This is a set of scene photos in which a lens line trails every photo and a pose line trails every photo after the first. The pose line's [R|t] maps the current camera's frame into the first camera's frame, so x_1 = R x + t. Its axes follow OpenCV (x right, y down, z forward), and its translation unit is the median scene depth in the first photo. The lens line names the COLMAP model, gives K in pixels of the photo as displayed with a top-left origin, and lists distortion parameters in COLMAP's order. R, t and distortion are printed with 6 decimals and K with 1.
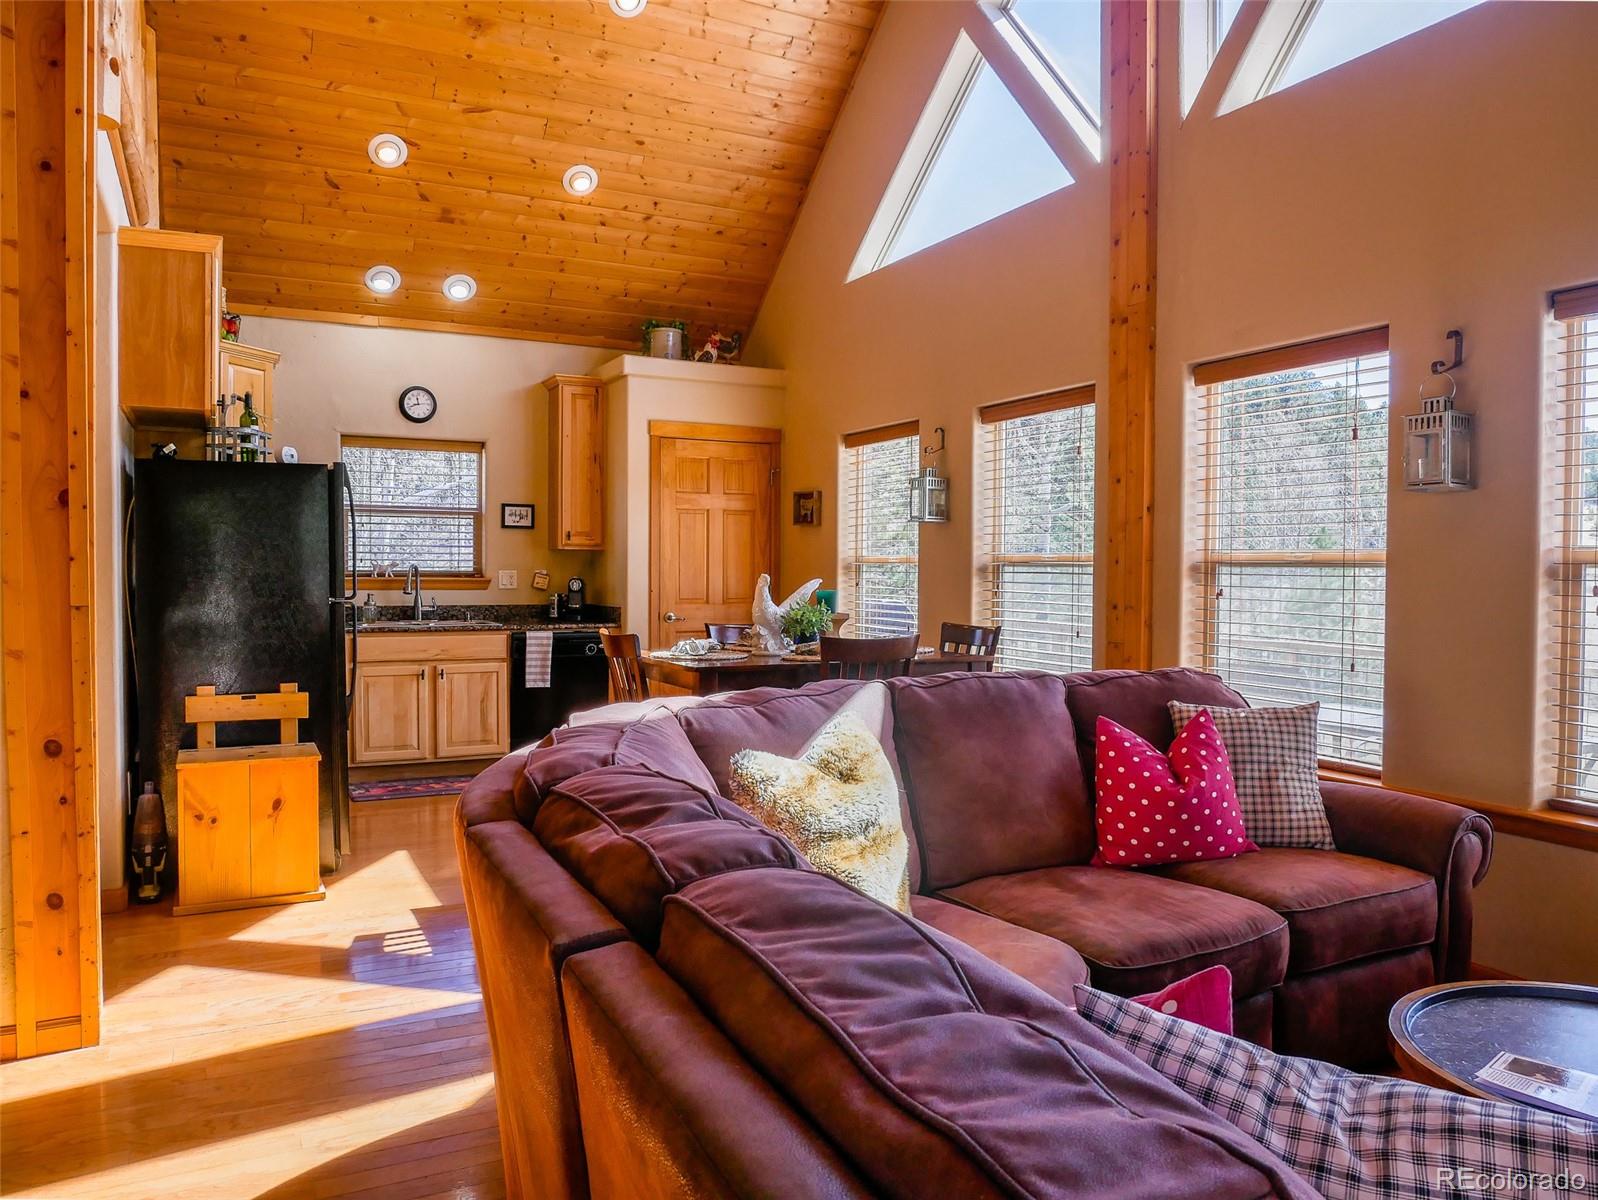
lens RADIAL K [[1154.1, 0, 809.8], [0, 1154.1, 598.8], [0, 0, 1]] dist [-0.050708, 0.019460]
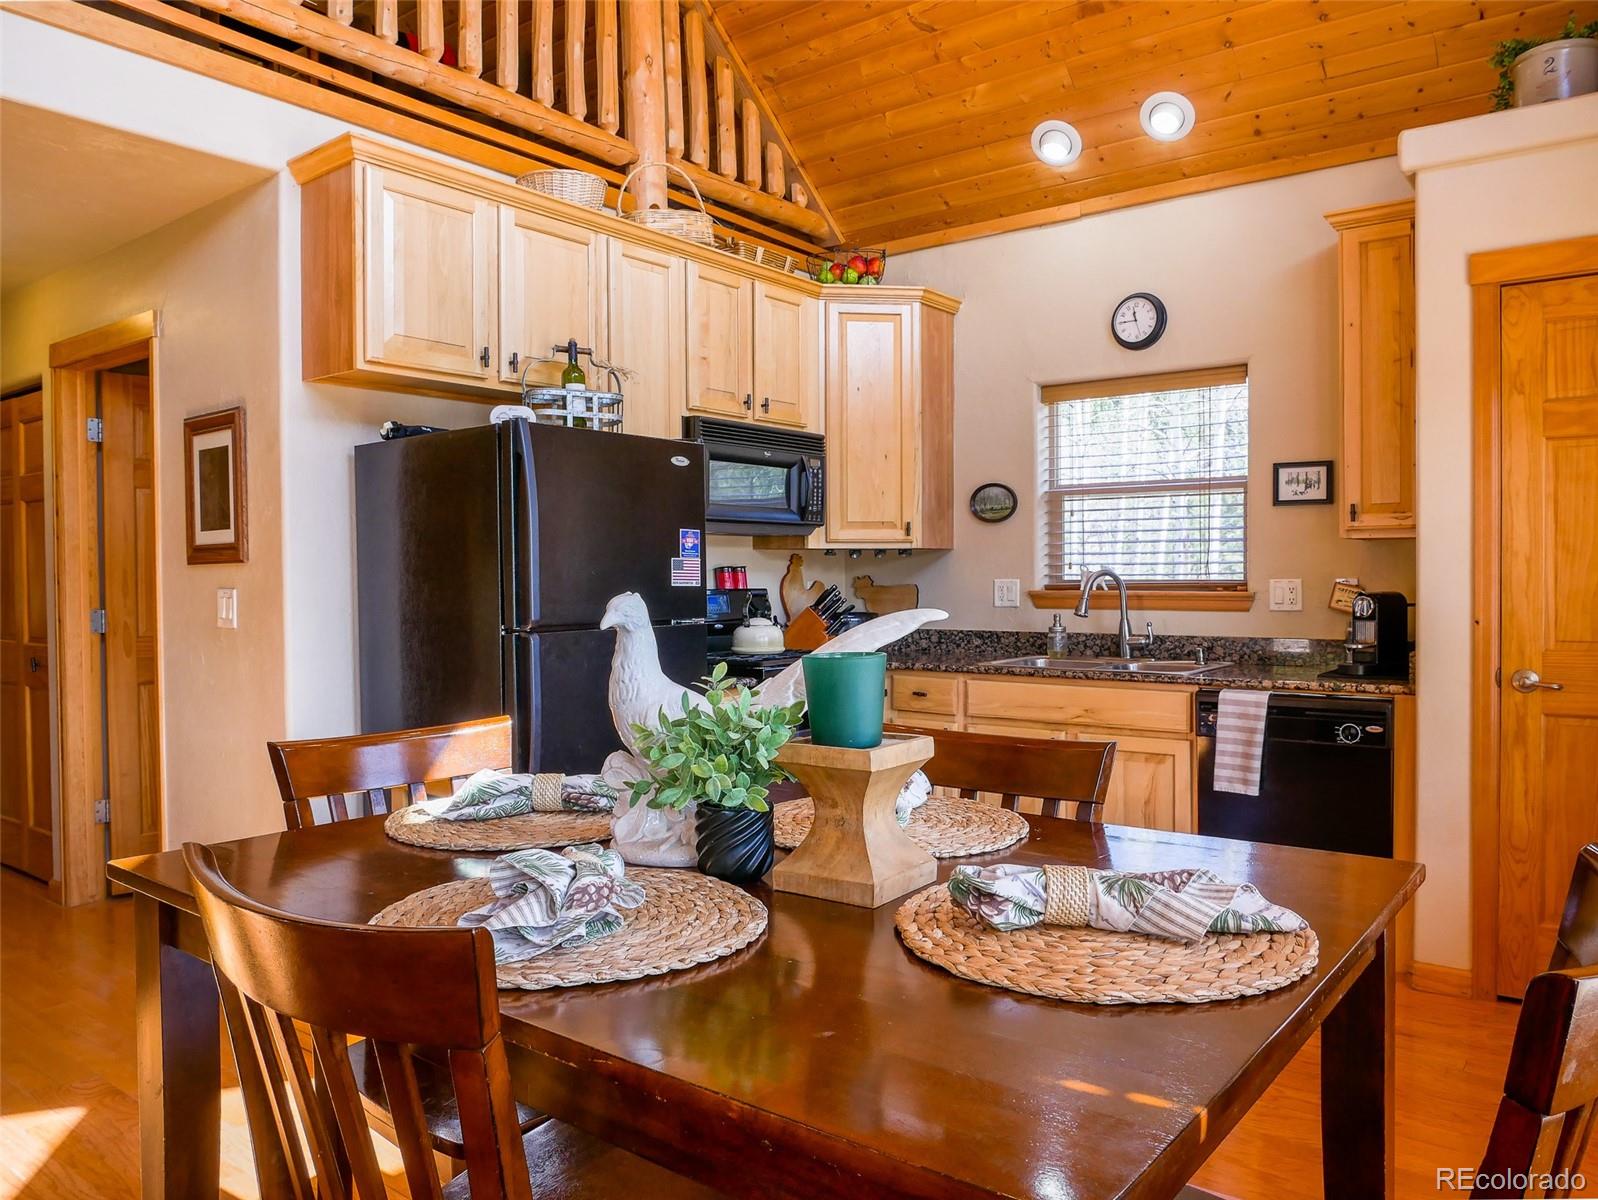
lens RADIAL K [[1154.1, 0, 807.1], [0, 1154.1, 603.0], [0, 0, 1]] dist [-0.050708, 0.019460]
pose [[0.423222, 0.012069, -0.905945, 0.167975], [-0.014402, 0.999875, 0.006592, -0.013880], [0.905911, 0.010257, 0.423343, 0.579981]]
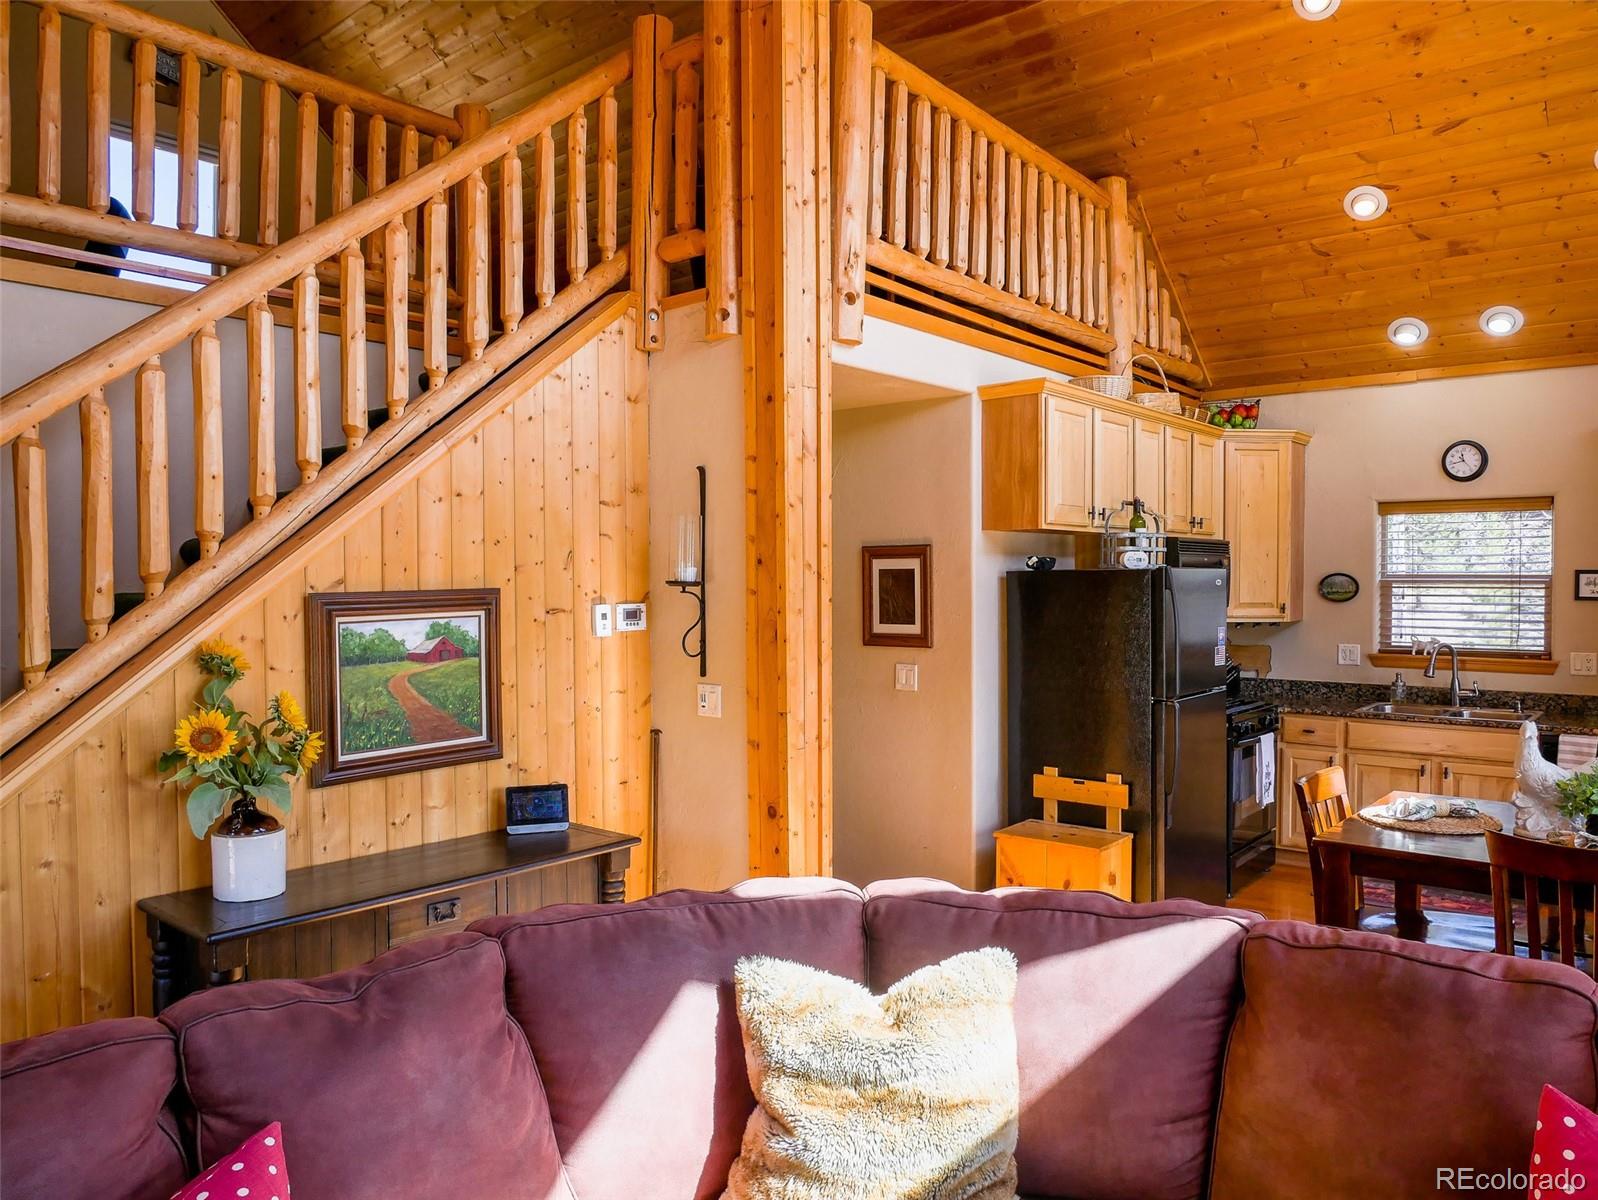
lens RADIAL K [[1154.1, 0, 796.1], [0, 1154.1, 601.6], [0, 0, 1]] dist [-0.050708, 0.019460]
pose [[0.386732, 0.012519, -0.922107, 0.274635], [-0.020871, 0.999771, 0.004820, -0.056683], [0.921956, 0.017381, 0.386904, 0.196068]]
